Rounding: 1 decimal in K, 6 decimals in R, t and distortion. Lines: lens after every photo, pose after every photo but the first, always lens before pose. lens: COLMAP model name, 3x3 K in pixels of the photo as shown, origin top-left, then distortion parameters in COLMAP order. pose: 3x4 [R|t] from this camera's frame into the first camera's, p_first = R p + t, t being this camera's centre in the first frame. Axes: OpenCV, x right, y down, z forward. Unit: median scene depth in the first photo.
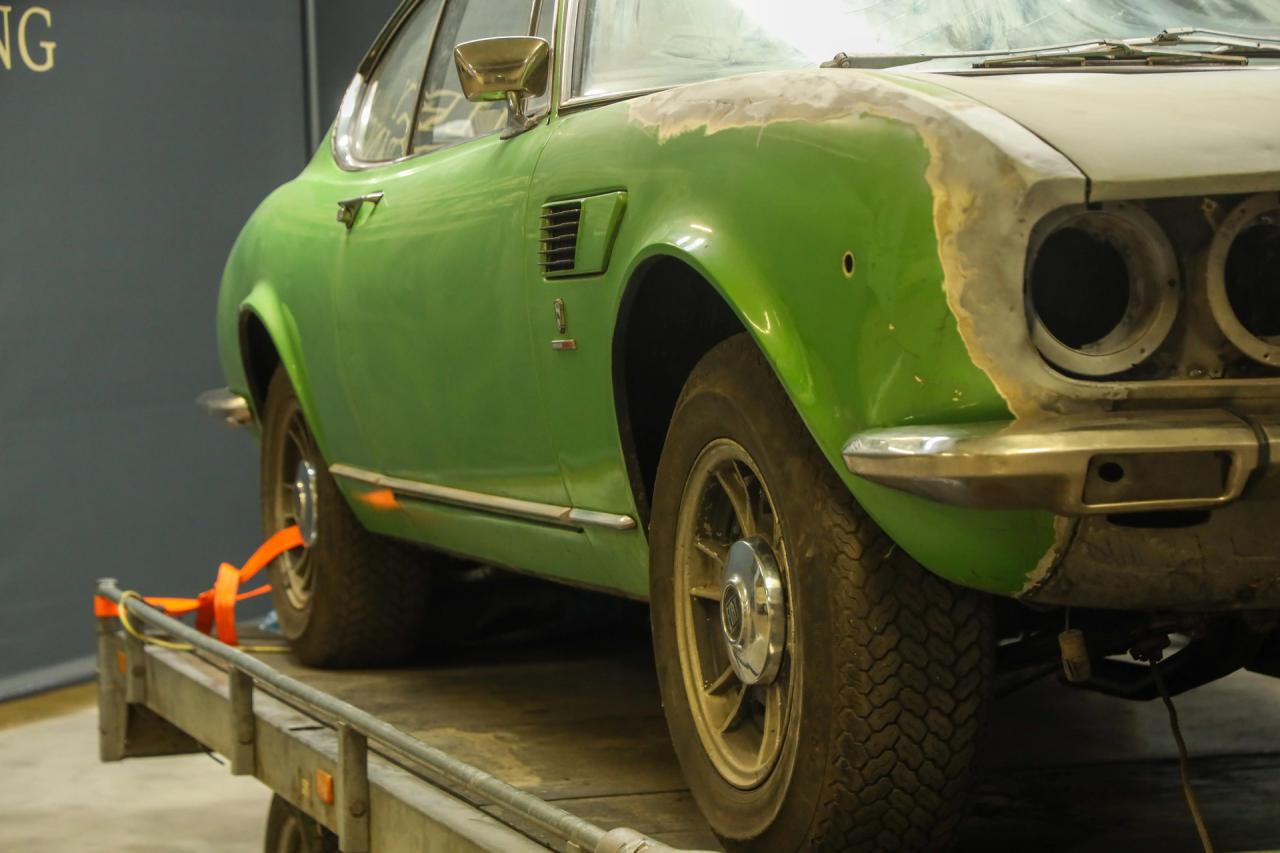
lens RADIAL K [[3259.7, 0, 704.3], [0, 3259.7, 425.7], [0, 0, 1]] dist [0.139749, 0.439975]
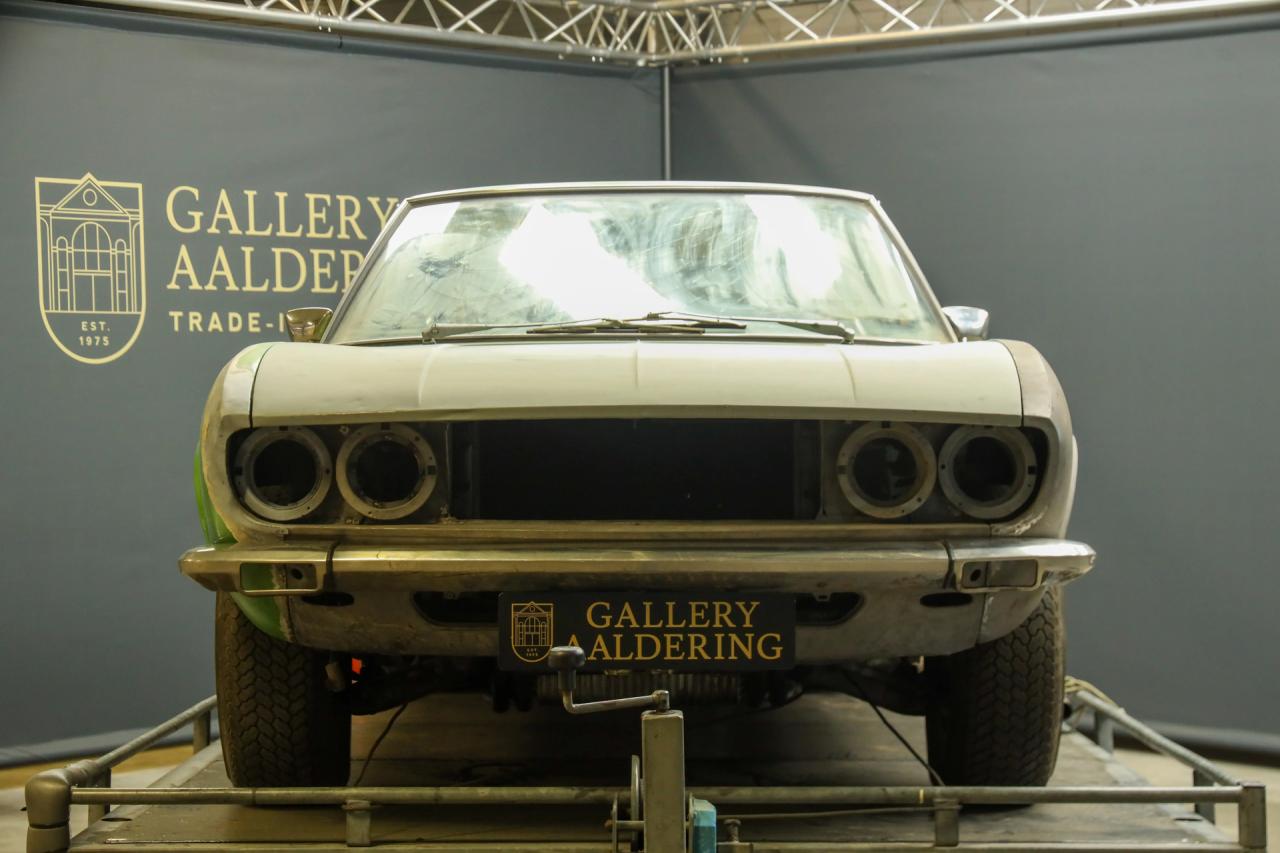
lens RADIAL K [[2596.0, 0, 674.9], [0, 2596.0, 427.6], [0, 0, 1]] dist [0.137373, -0.061031]
pose [[0.956567, 0.024059, -0.290516, 0.640944], [-0.036266, 0.998668, -0.036707, -0.018629], [0.289246, 0.045648, 0.956166, -0.284879]]
